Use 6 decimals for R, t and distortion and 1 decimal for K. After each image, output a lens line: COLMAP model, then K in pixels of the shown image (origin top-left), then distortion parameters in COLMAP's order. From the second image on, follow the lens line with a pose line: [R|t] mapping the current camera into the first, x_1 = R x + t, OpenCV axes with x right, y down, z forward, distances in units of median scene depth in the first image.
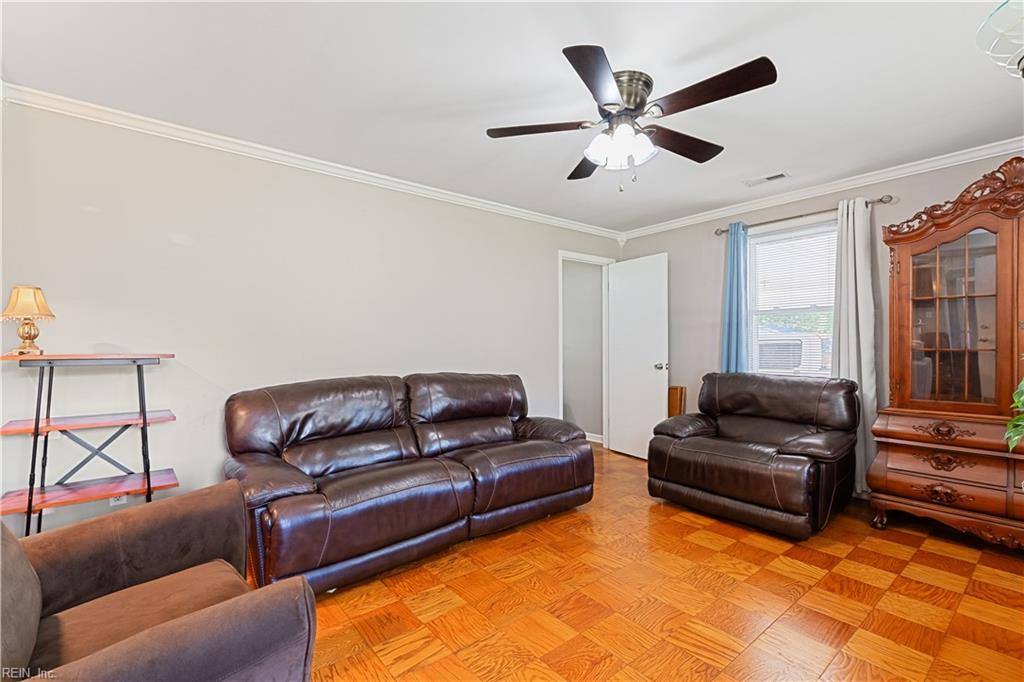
lens RADIAL K [[432.6, 0, 509.5], [0, 432.6, 365.2], [0, 0, 1]] dist [0.000223, 0.000027]
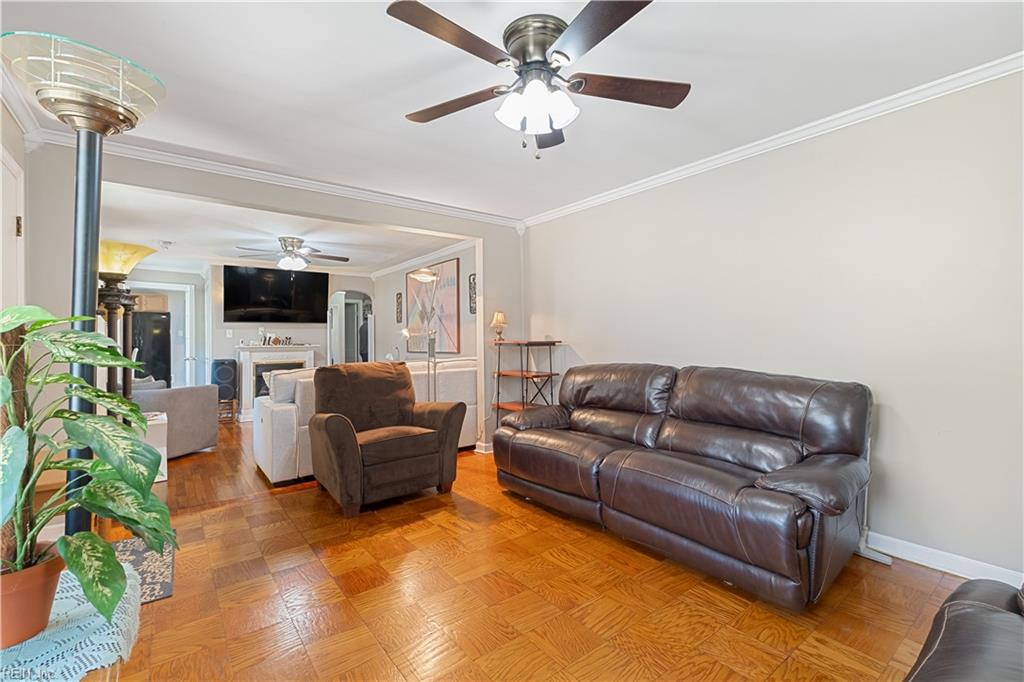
lens RADIAL K [[441.1, 0, 512.0], [0, 441.1, 341.0], [0, 0, 1]] dist [0.002205, 0.000342]
pose [[-0.008604, 0.010342, -0.999910, 1.008461], [-0.027693, 0.999561, 0.010577, -0.042532], [0.999579, 0.027782, -0.008314, 0.837312]]
